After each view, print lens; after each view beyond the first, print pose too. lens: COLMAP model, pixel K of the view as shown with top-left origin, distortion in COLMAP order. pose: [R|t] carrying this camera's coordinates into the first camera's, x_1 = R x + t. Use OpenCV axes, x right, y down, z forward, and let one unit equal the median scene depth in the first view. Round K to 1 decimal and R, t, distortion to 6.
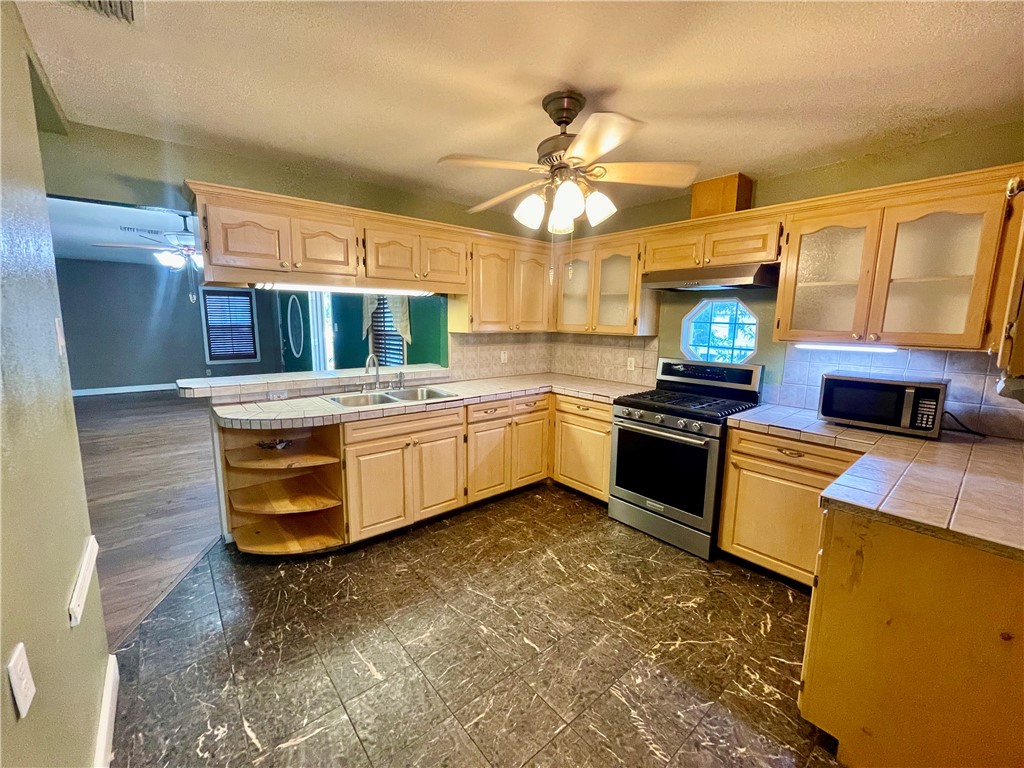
lens RADIAL K [[416.2, 0, 510.3], [0, 416.2, 379.9], [0, 0, 1]] dist [-0.003736, 0.000445]
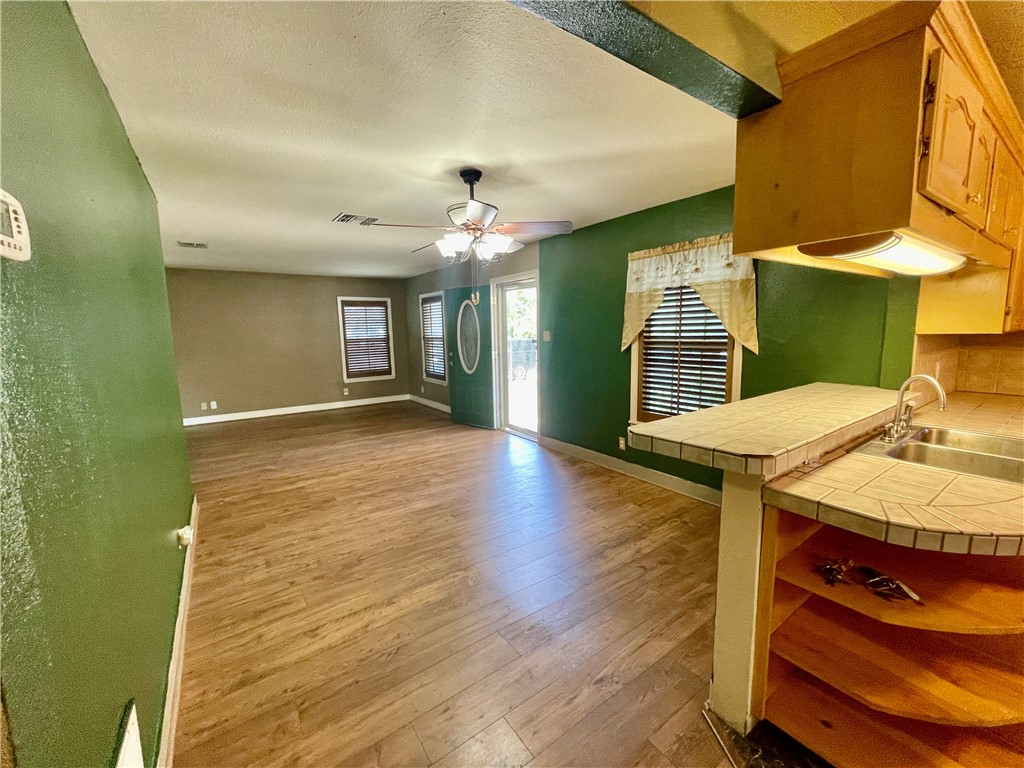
lens RADIAL K [[416.2, 0, 510.5], [0, 416.2, 382.3], [0, 0, 1]] dist [-0.003736, 0.000445]
pose [[0.995508, -0.020449, -0.092439, -0.800964], [0.019257, 0.999720, -0.013772, -0.052477], [0.092695, 0.011930, 0.995623, 0.371893]]
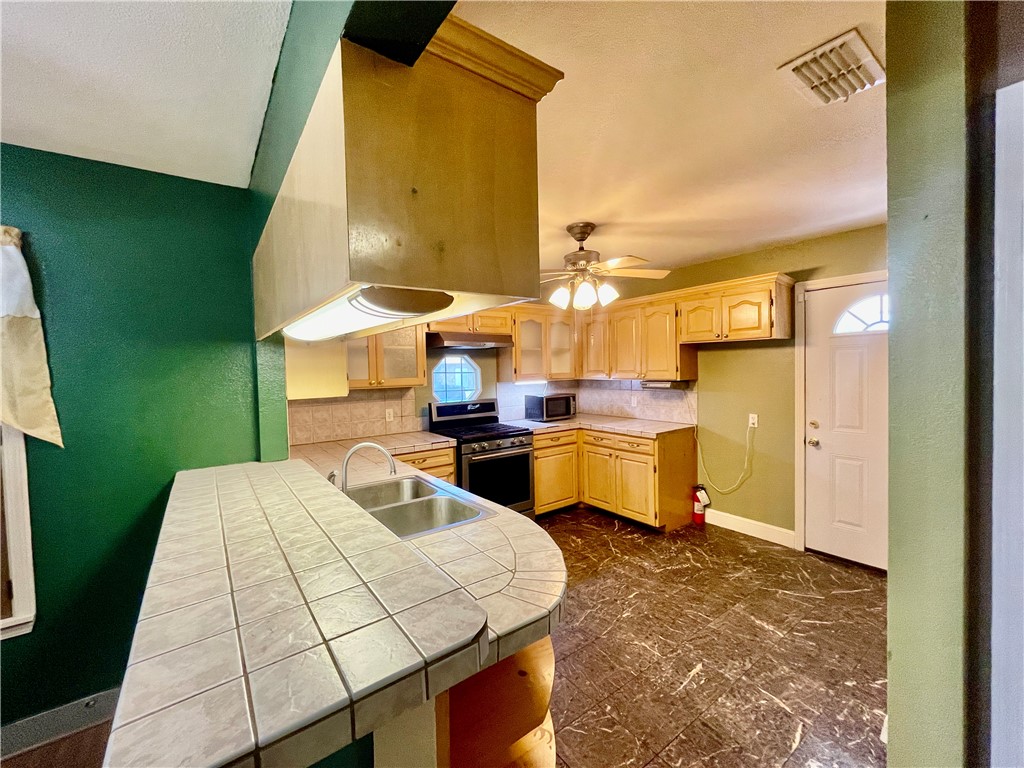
lens RADIAL K [[416.2, 0, 510.9], [0, 416.2, 381.2], [0, 0, 1]] dist [-0.003736, 0.000445]
pose [[0.070339, -0.045477, 0.996486, -0.832381], [0.166556, 0.985472, 0.033218, -0.123464], [-0.983520, 0.163634, 0.076892, 0.721552]]
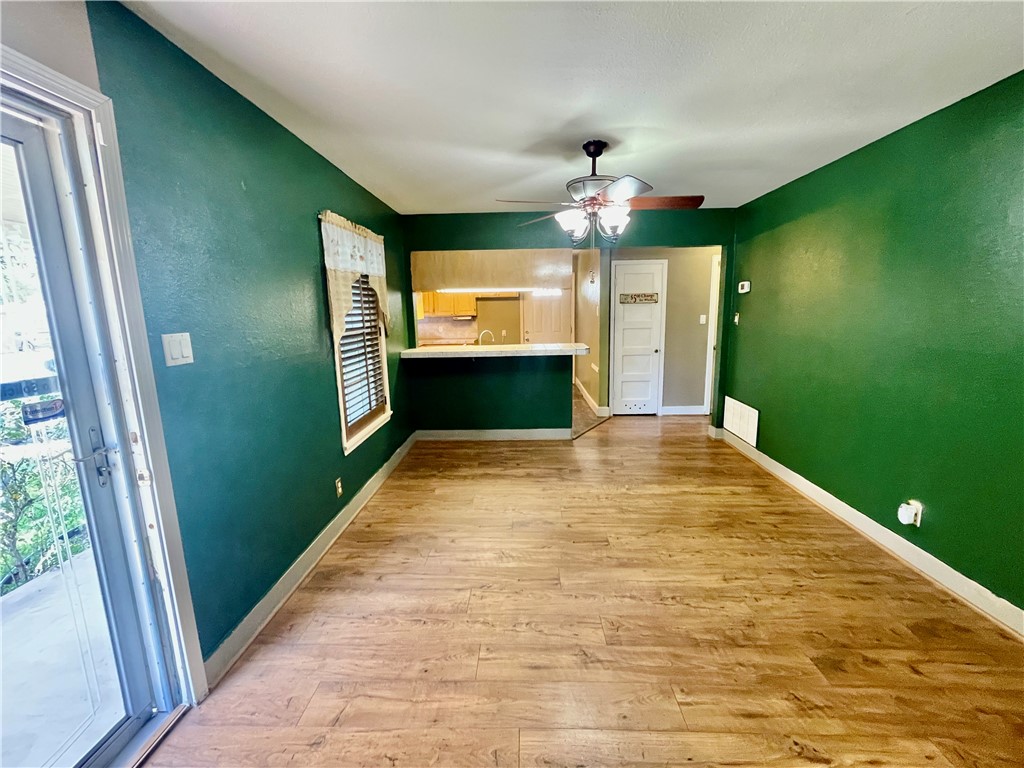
lens RADIAL K [[416.2, 0, 510.6], [0, 416.2, 382.3], [0, 0, 1]] dist [-0.003736, 0.000445]
pose [[-0.741344, -0.112197, 0.661680, -1.419868], [0.108187, 0.953053, 0.282816, -0.301260], [-0.662347, 0.281249, -0.694403, 2.016449]]
